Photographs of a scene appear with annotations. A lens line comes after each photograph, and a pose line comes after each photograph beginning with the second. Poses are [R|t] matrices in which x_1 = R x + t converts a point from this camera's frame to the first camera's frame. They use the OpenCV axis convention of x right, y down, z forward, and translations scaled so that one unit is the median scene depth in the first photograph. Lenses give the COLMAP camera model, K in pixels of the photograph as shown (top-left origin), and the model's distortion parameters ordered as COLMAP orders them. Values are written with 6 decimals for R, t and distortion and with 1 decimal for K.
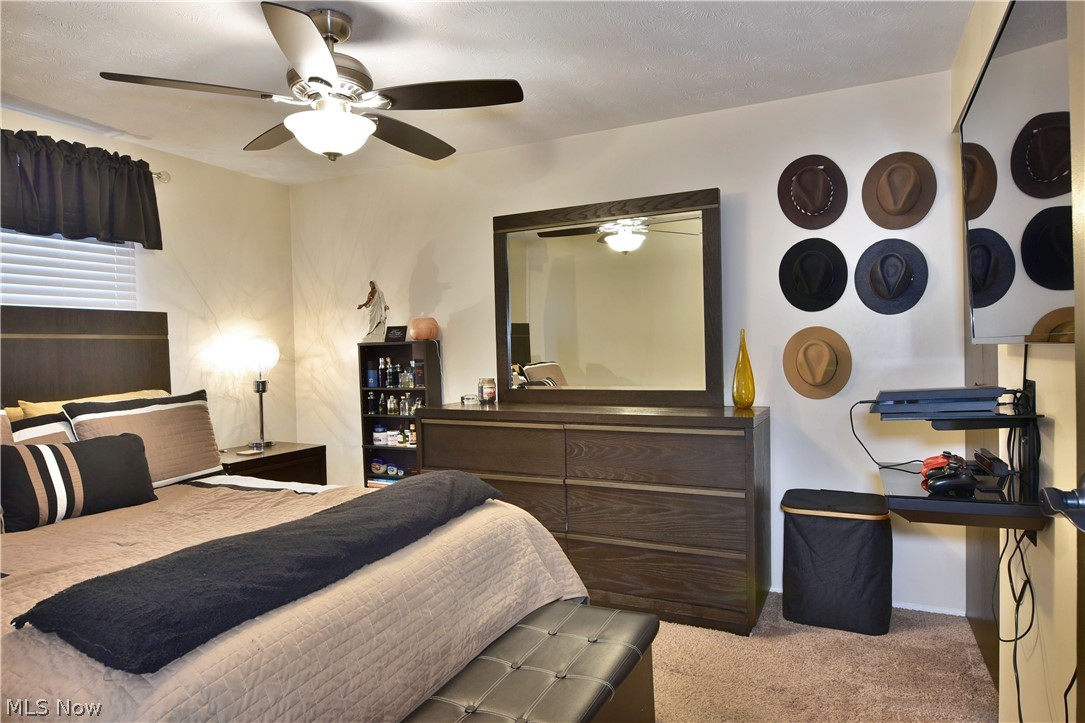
lens RADIAL K [[656.6, 0, 541.0], [0, 656.6, 365.9], [0, 0, 1]] dist [-0.012699, -0.005299]
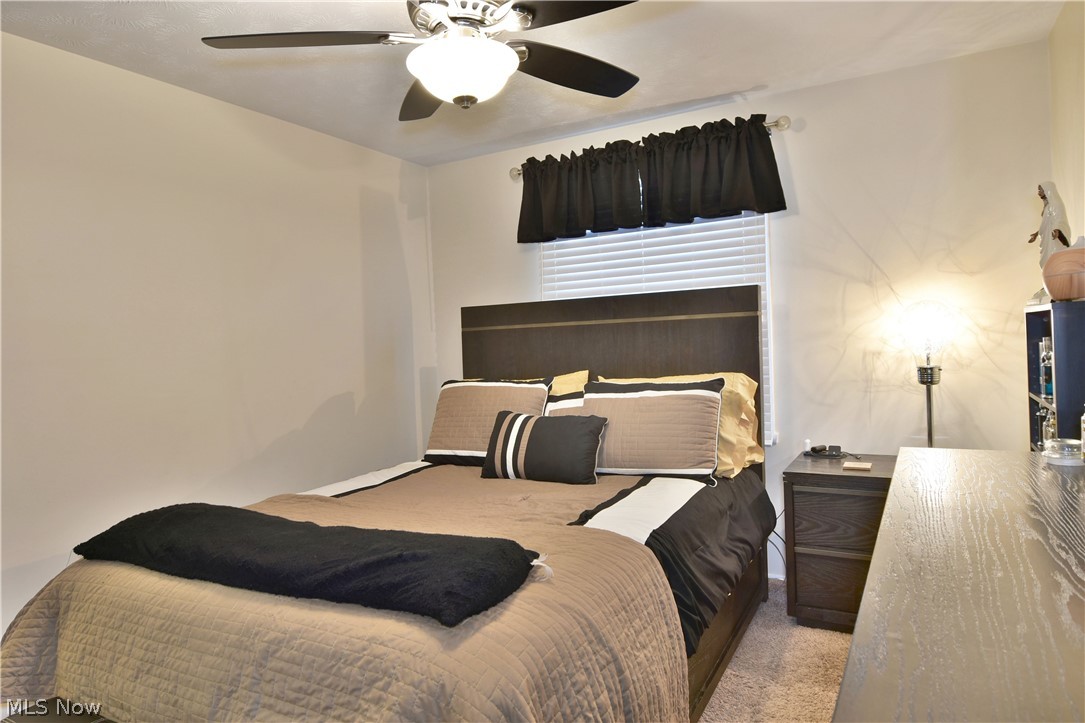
lens RADIAL K [[656.6, 0, 541.8], [0, 656.6, 357.8], [0, 0, 1]] dist [-0.012699, -0.005299]
pose [[-0.060000, 0.050785, -0.996906, 0.362672], [0.020119, 0.998564, 0.049658, -0.037595], [0.997996, -0.017077, -0.060936, 0.856160]]
